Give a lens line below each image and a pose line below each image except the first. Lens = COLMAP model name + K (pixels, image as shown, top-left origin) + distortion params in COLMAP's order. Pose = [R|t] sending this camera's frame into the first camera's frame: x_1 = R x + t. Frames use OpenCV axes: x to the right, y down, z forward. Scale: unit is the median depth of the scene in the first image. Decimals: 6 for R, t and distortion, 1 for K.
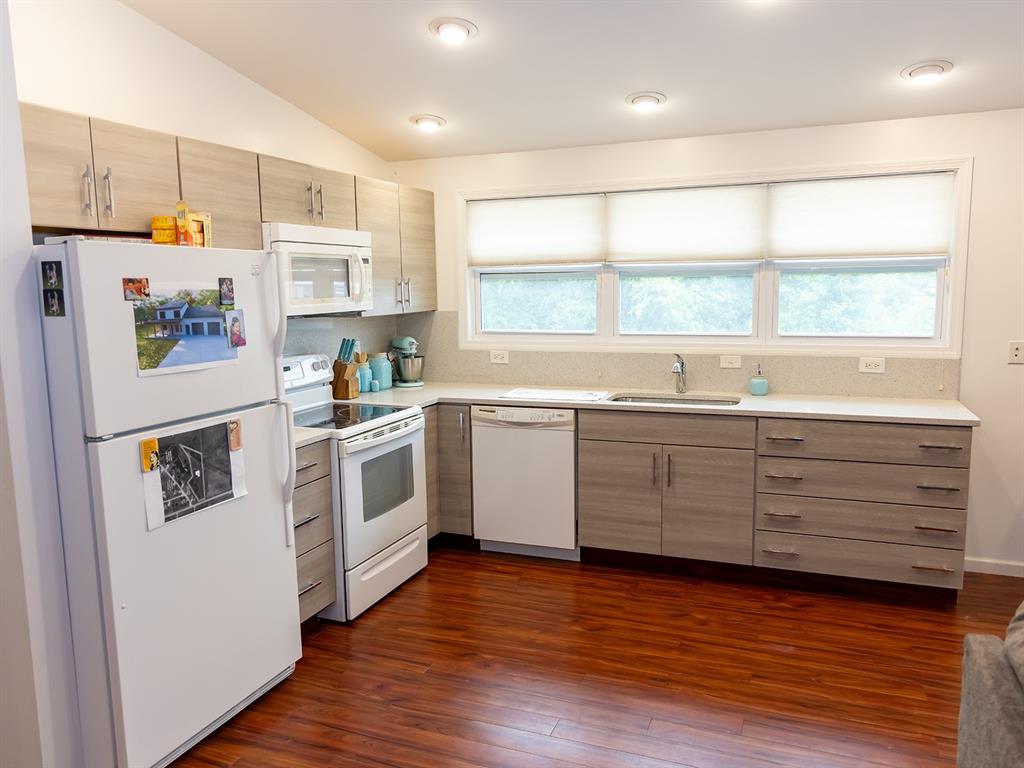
lens RADIAL K [[757.9, 0, 525.6], [0, 757.9, 392.2], [0, 0, 1]] dist [-0.001136, 0.005362]
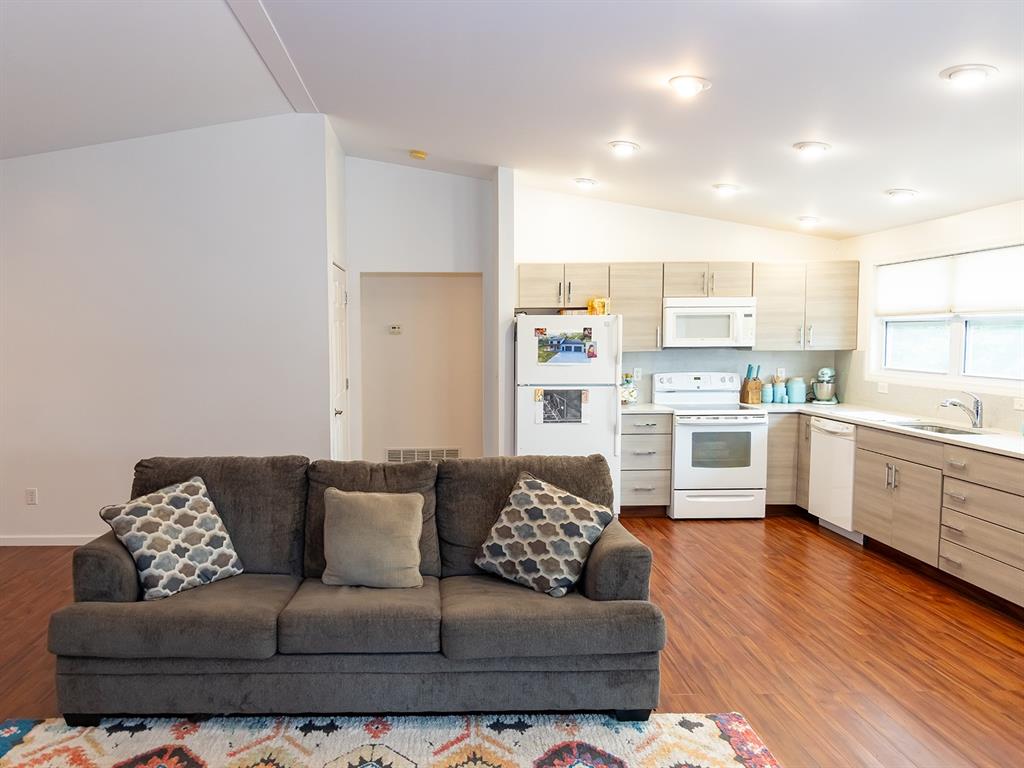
lens RADIAL K [[787.0, 0, 479.6], [0, 787.0, 382.8], [0, 0, 1]] dist [-0.006219, 0.008932]
pose [[0.427509, 0.072351, -0.901111, 1.114730], [-0.129112, 0.991460, 0.018351, 0.010340], [0.894744, 0.108499, 0.433199, -0.219173]]
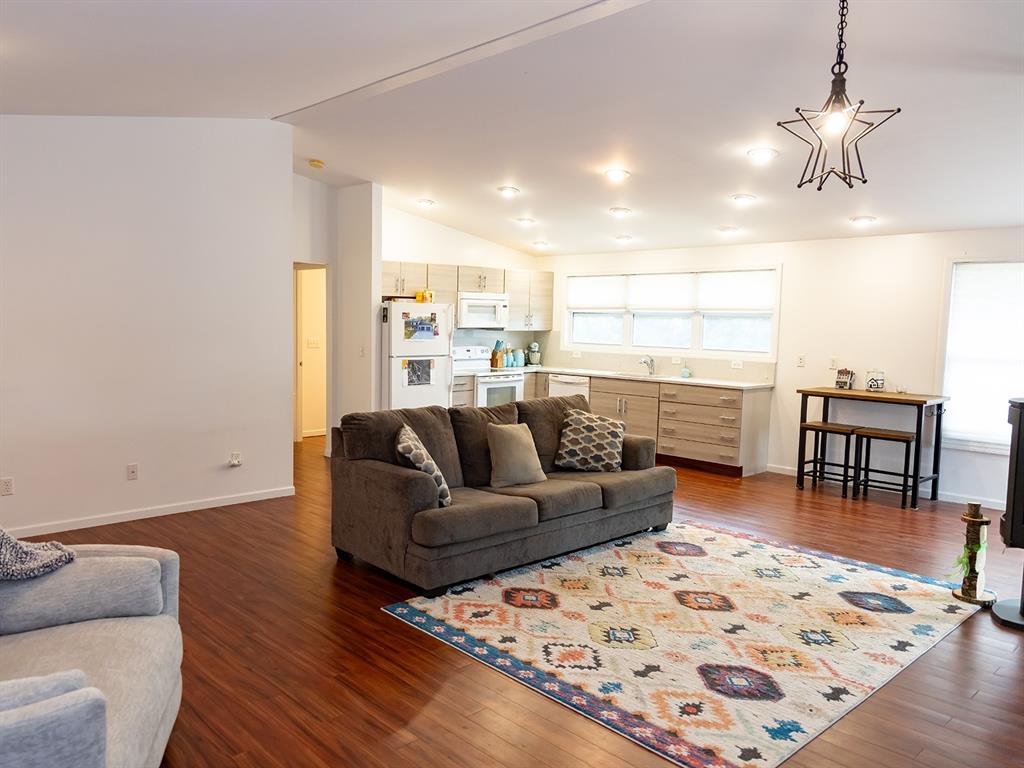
lens RADIAL K [[751.2, 0, 509.7], [0, 751.2, 380.4], [0, 0, 1]] dist [0.002616, 0.002816]
pose [[0.919714, 0.064726, -0.387217, 0.744312], [-0.086168, 0.995546, -0.038252, 0.145592], [0.383017, 0.068547, 0.921195, -1.148239]]
